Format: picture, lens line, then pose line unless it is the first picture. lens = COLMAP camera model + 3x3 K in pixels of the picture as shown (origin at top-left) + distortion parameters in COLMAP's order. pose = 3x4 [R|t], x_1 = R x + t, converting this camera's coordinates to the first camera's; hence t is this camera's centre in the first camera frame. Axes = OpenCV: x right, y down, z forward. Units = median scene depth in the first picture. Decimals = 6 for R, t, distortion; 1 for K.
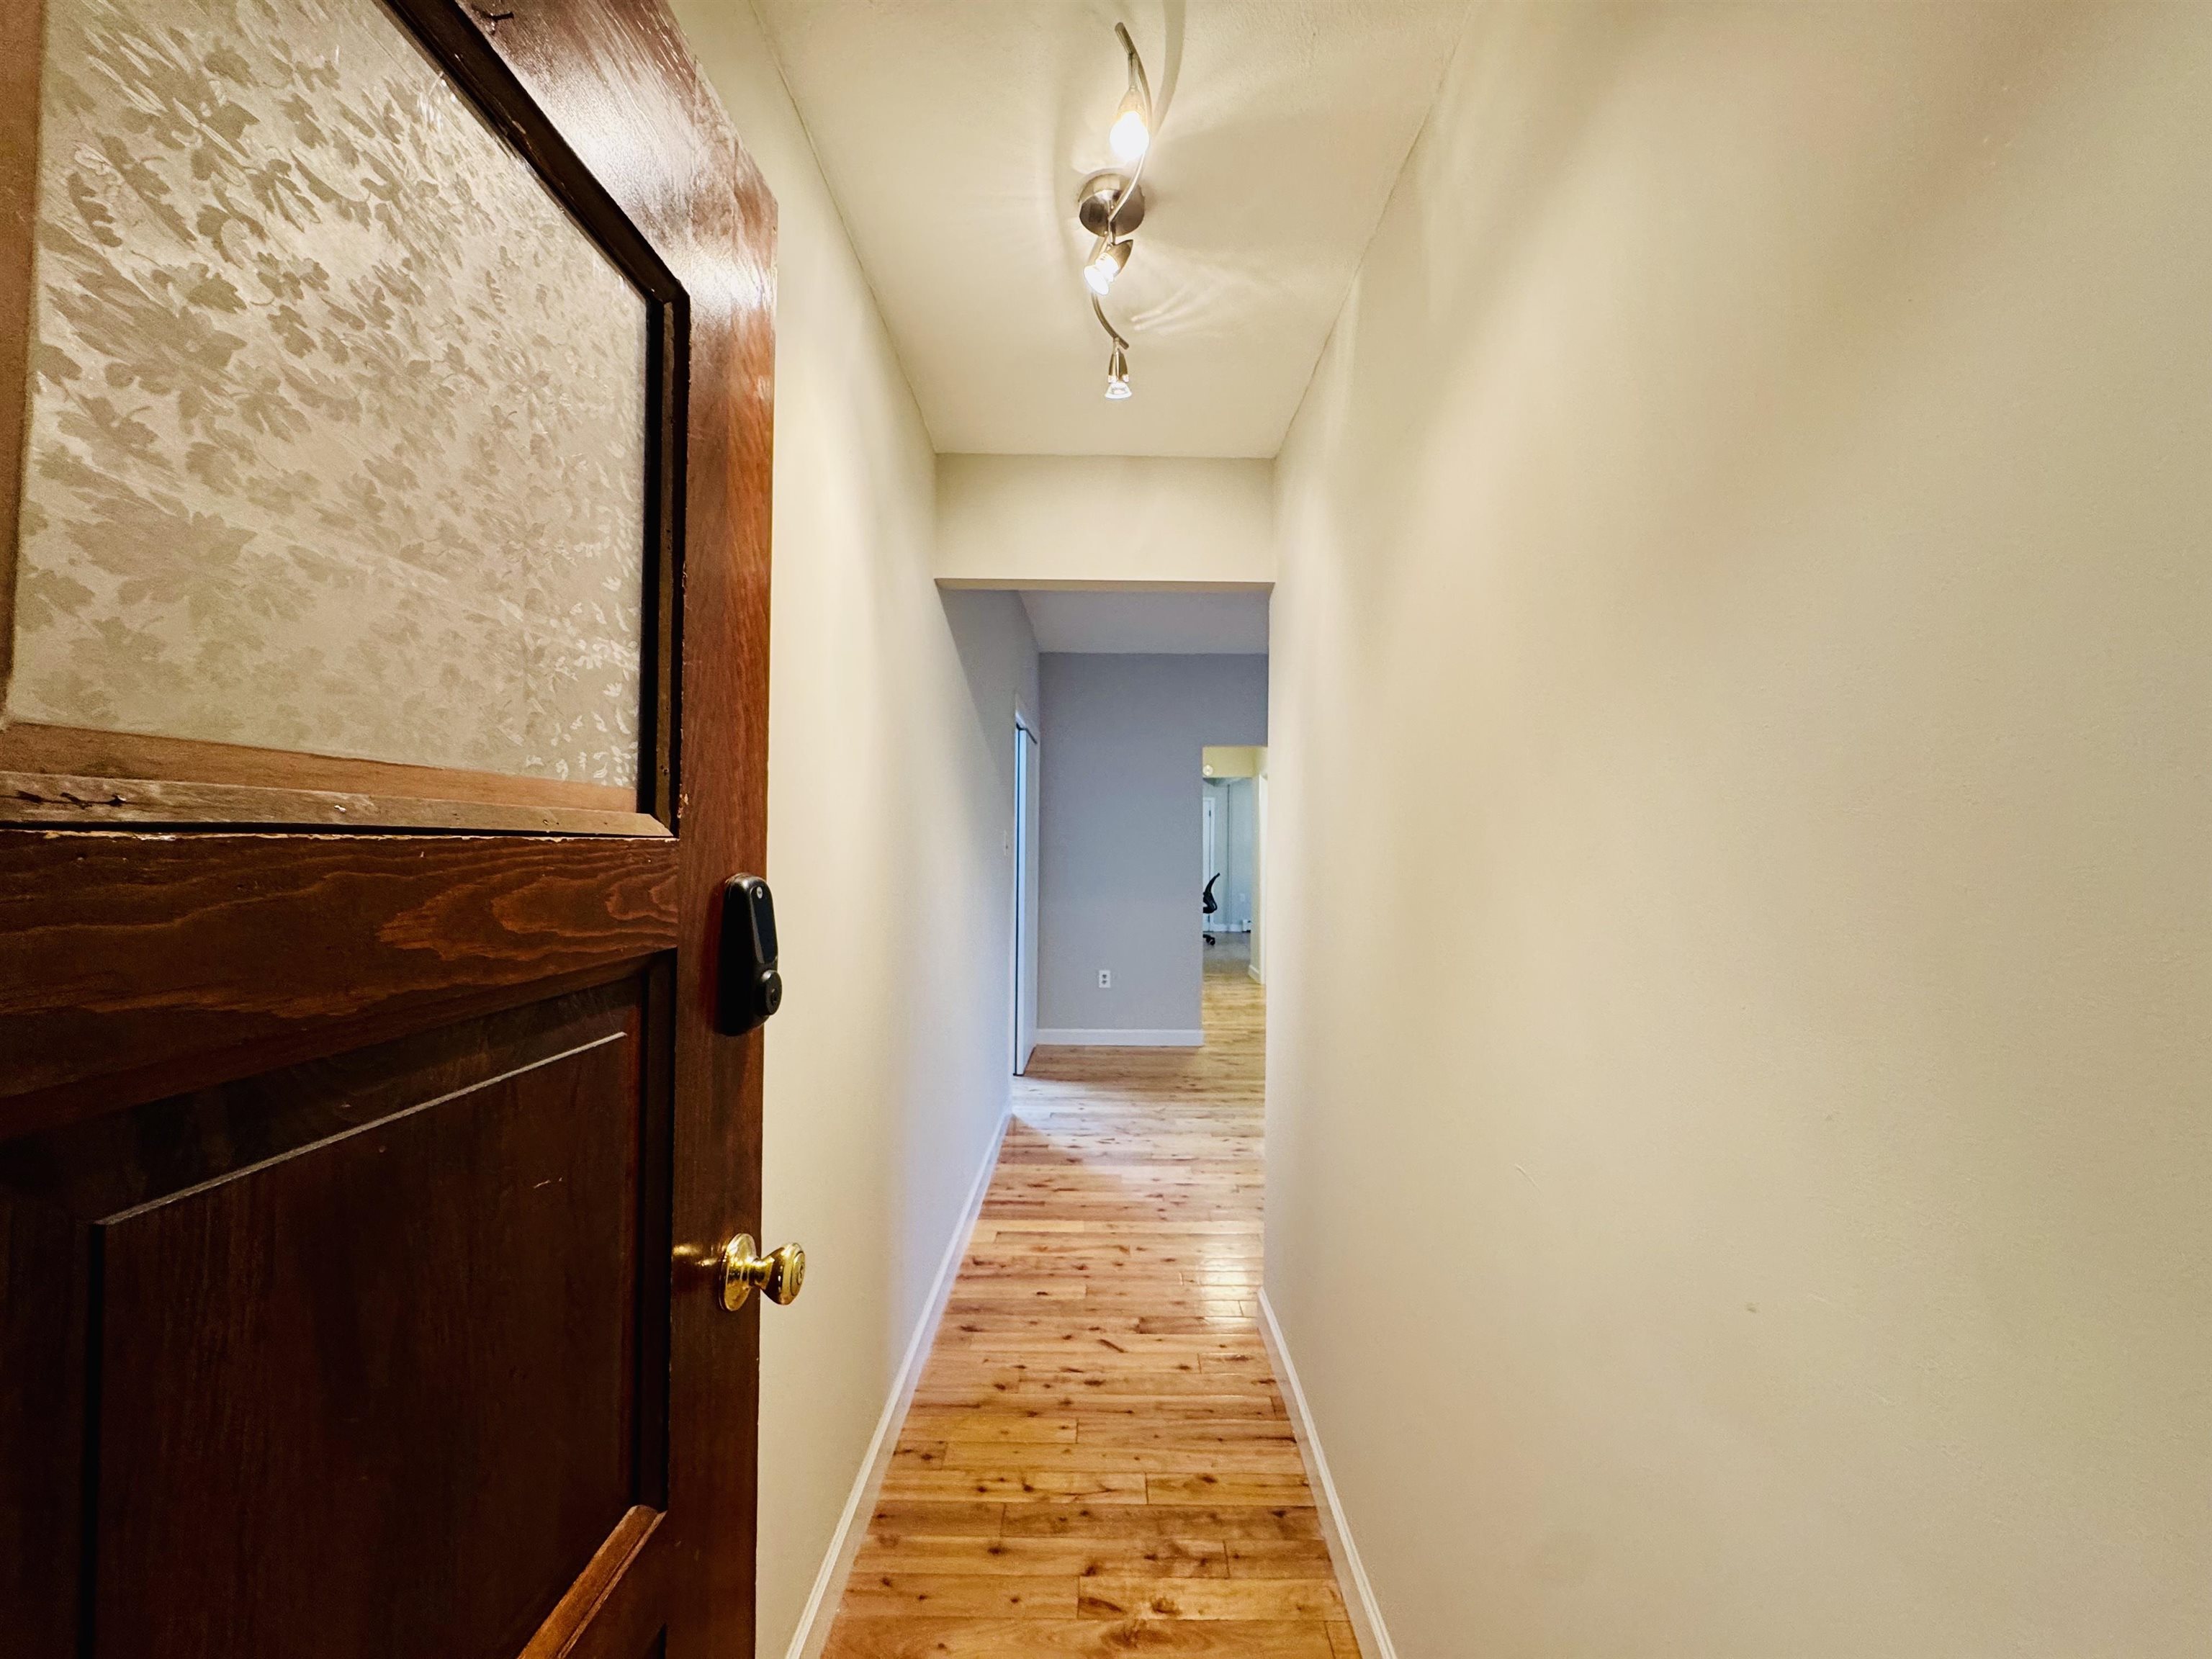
lens RADIAL K [[883.9, 0, 1106.0], [0, 883.9, 829.5], [0, 0, 1]] dist [-0.003202, 0.000281]
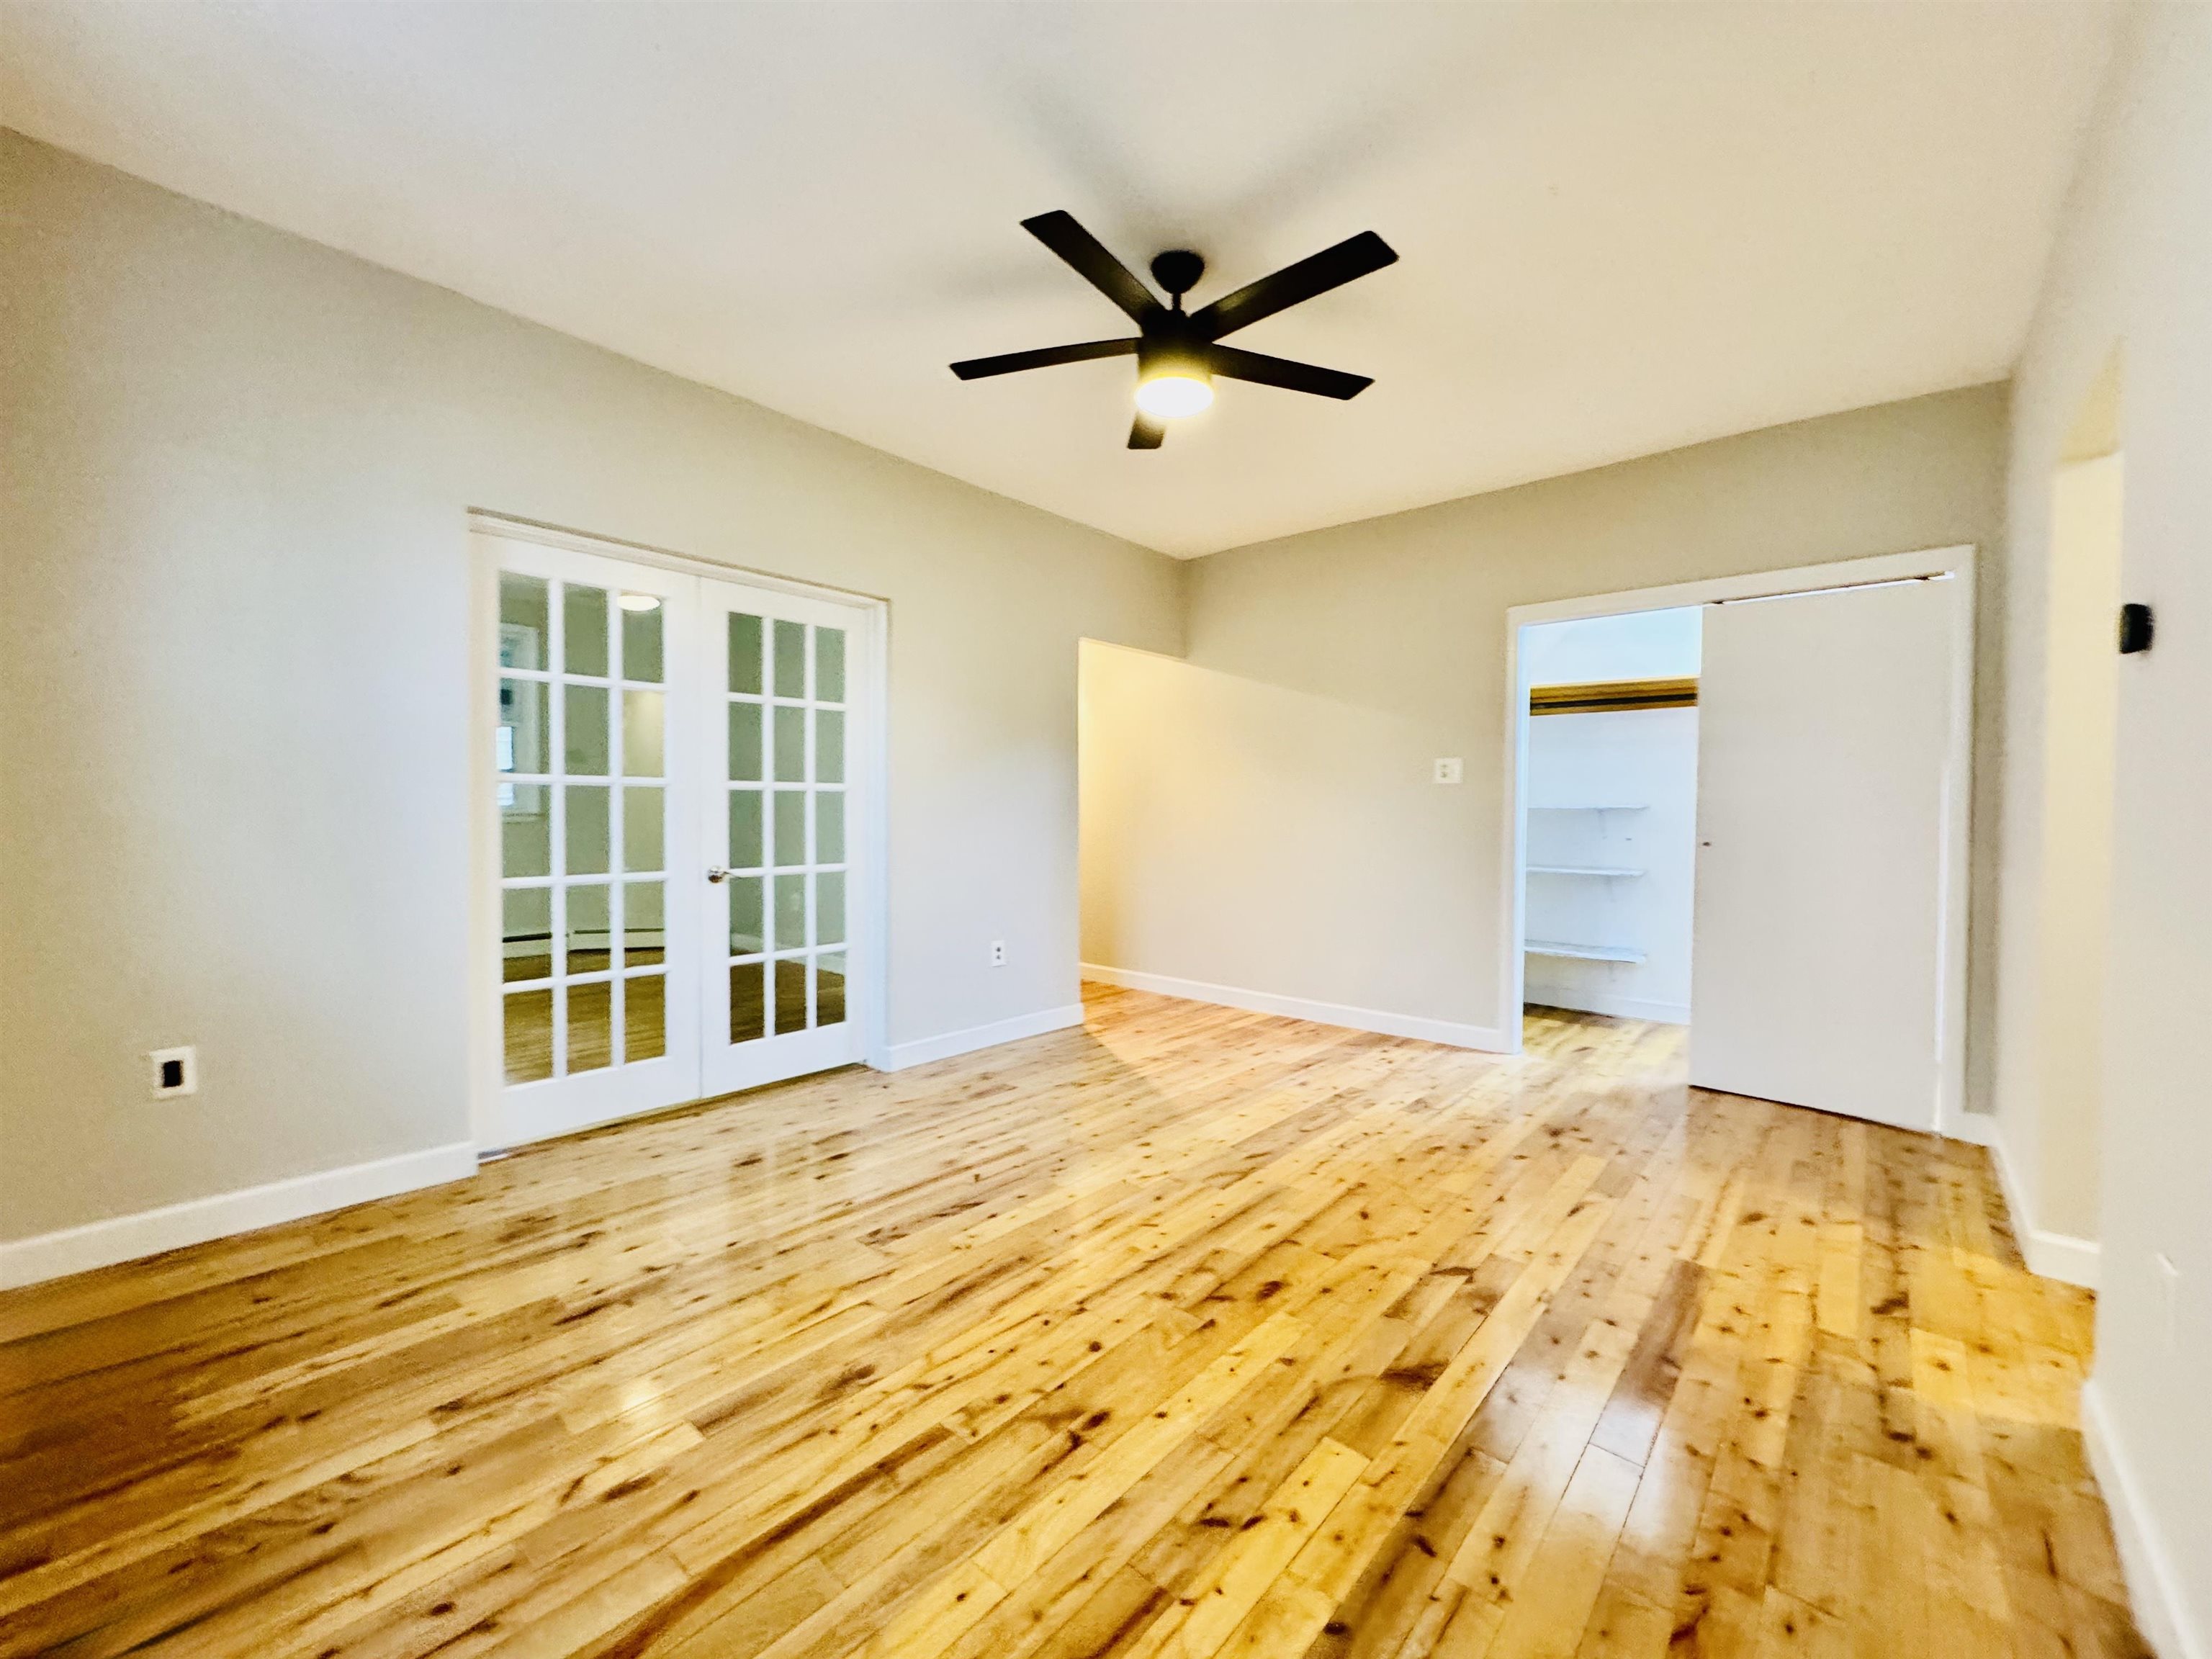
lens RADIAL K [[882.9, 0, 1105.5], [0, 882.9, 827.7], [0, 0, 1]] dist [-0.003872, 0.000112]
pose [[-0.664791, 0.001717, -0.747027, 1.015867], [-0.000449, 0.999996, 0.002699, 0.086111], [0.747029, 0.002130, -0.664788, 1.495299]]
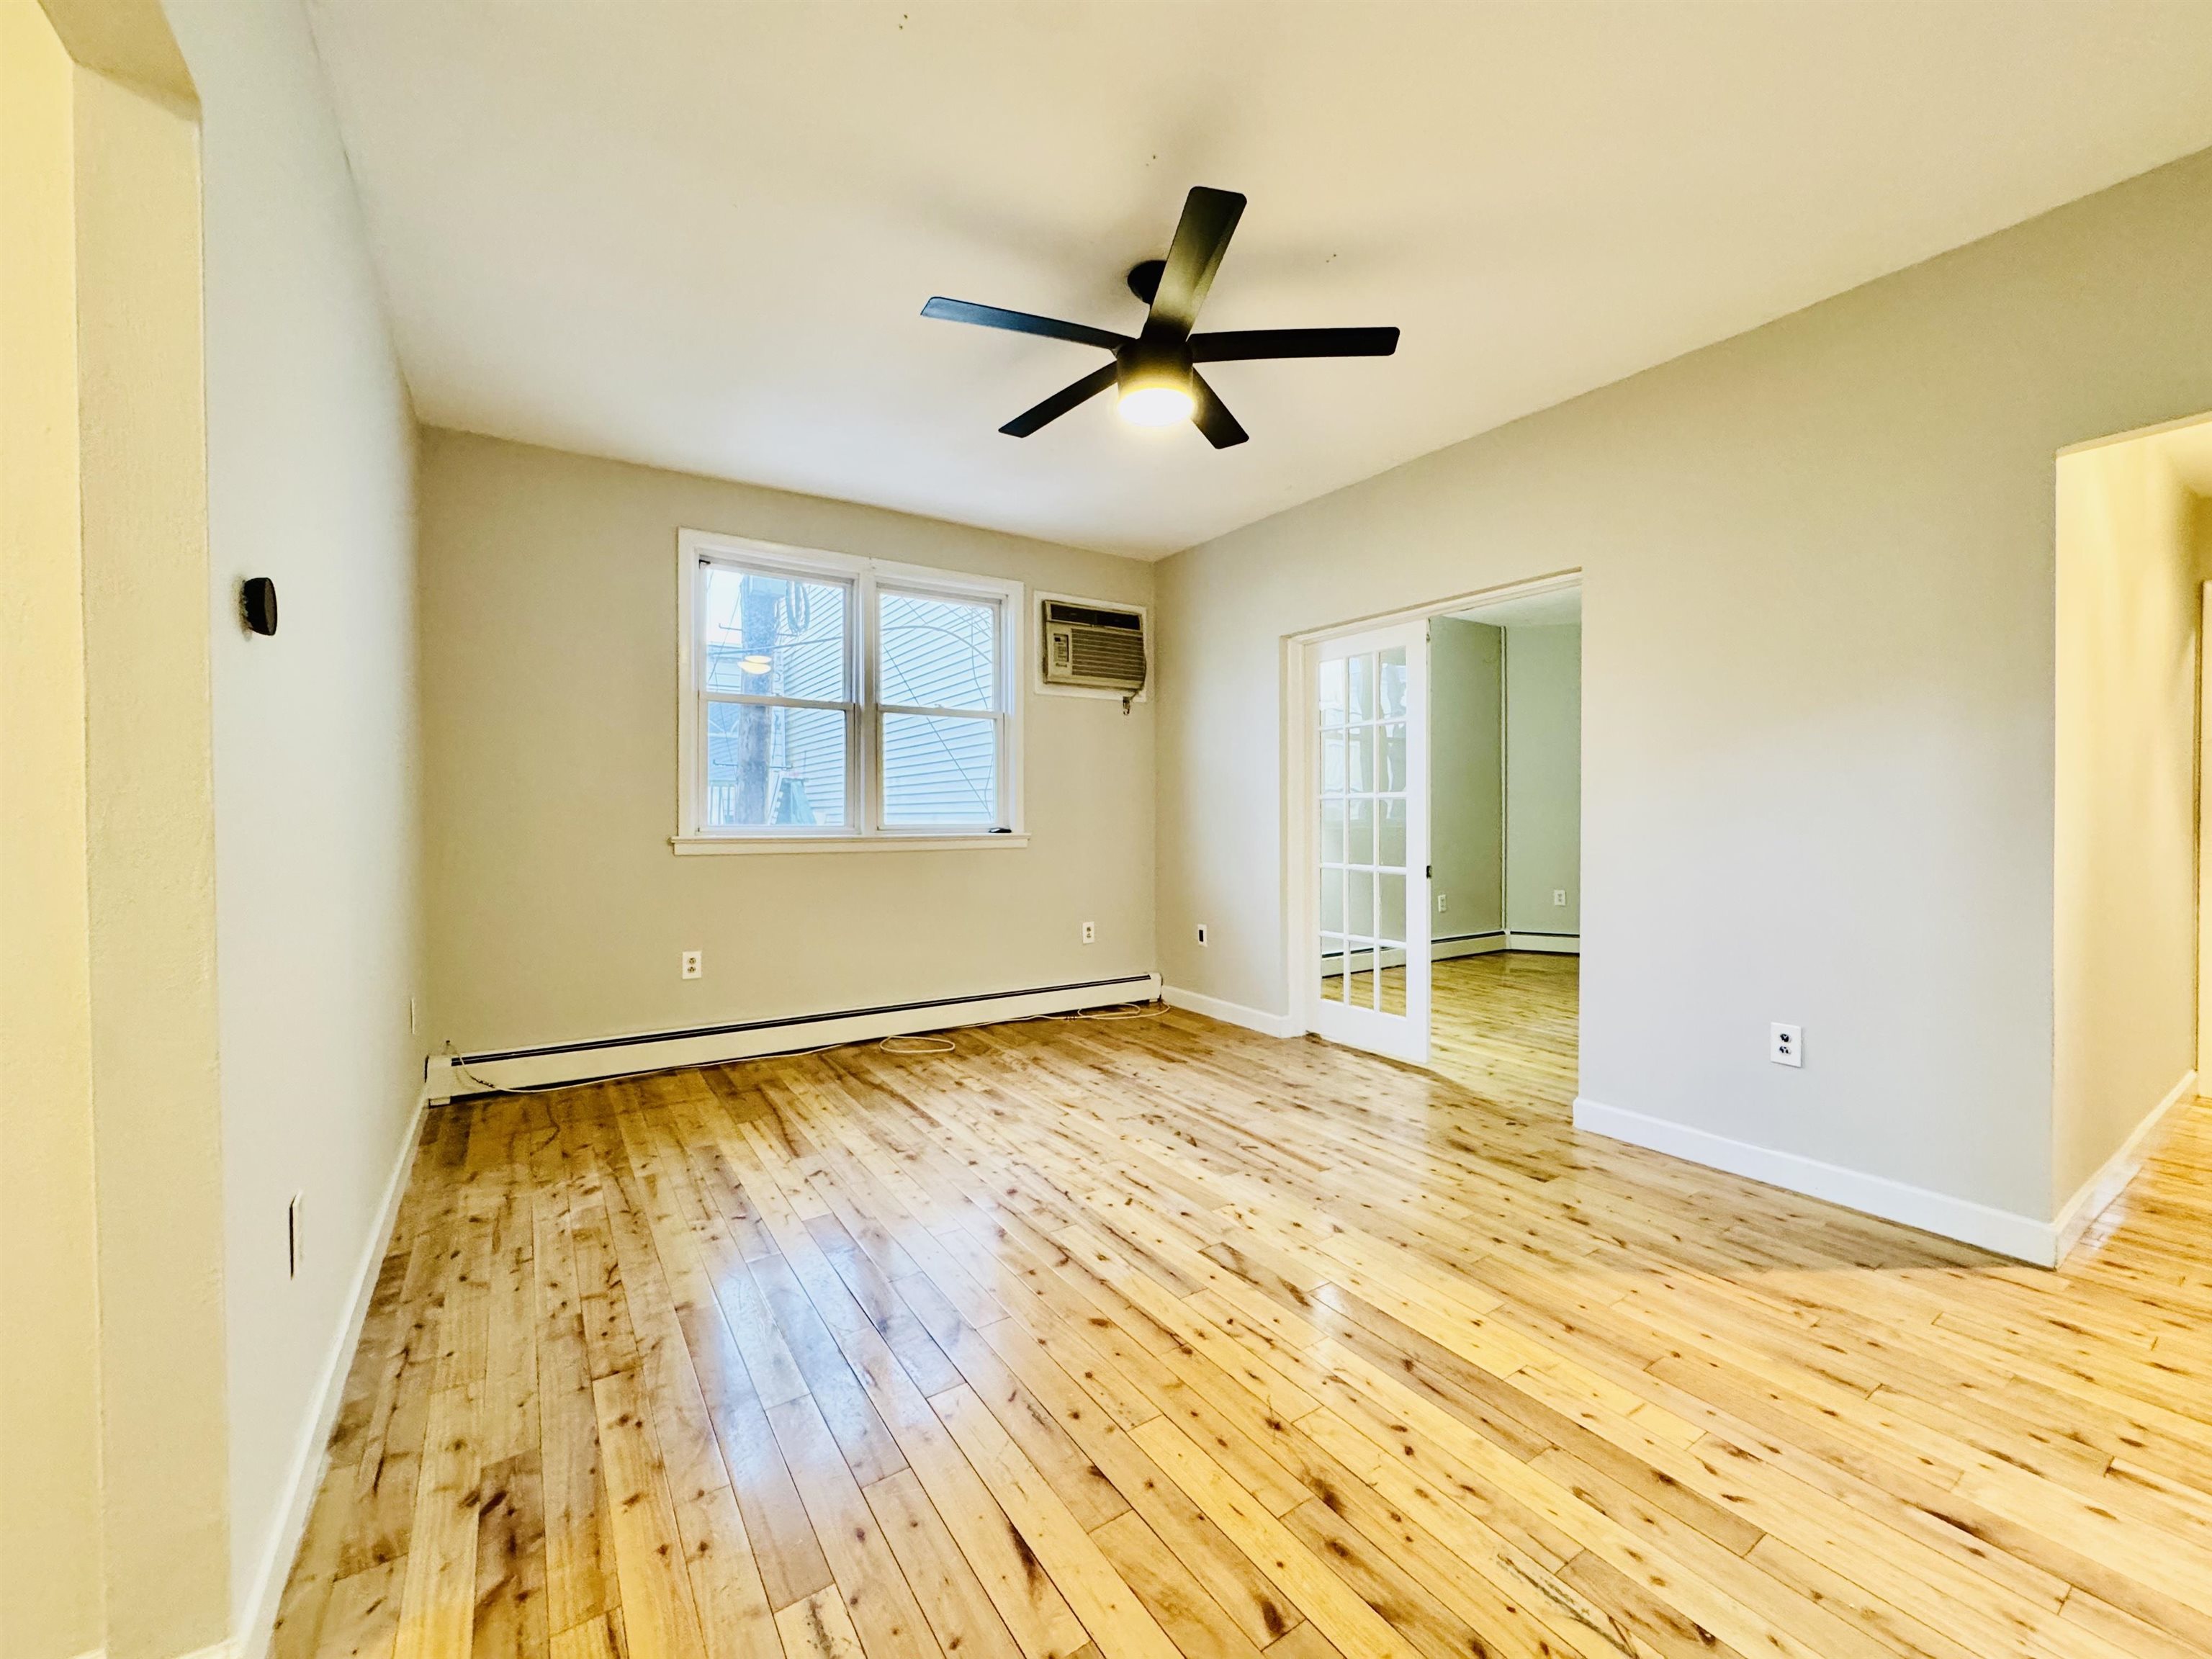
lens RADIAL K [[882.9, 0, 1105.5], [0, 882.9, 827.7], [0, 0, 1]] dist [-0.003872, 0.000112]
pose [[-0.549320, -0.019318, 0.835388, -0.020961], [-0.016228, 0.999791, 0.012449, 0.075836], [-0.835454, -0.006718, -0.549519, 1.490659]]
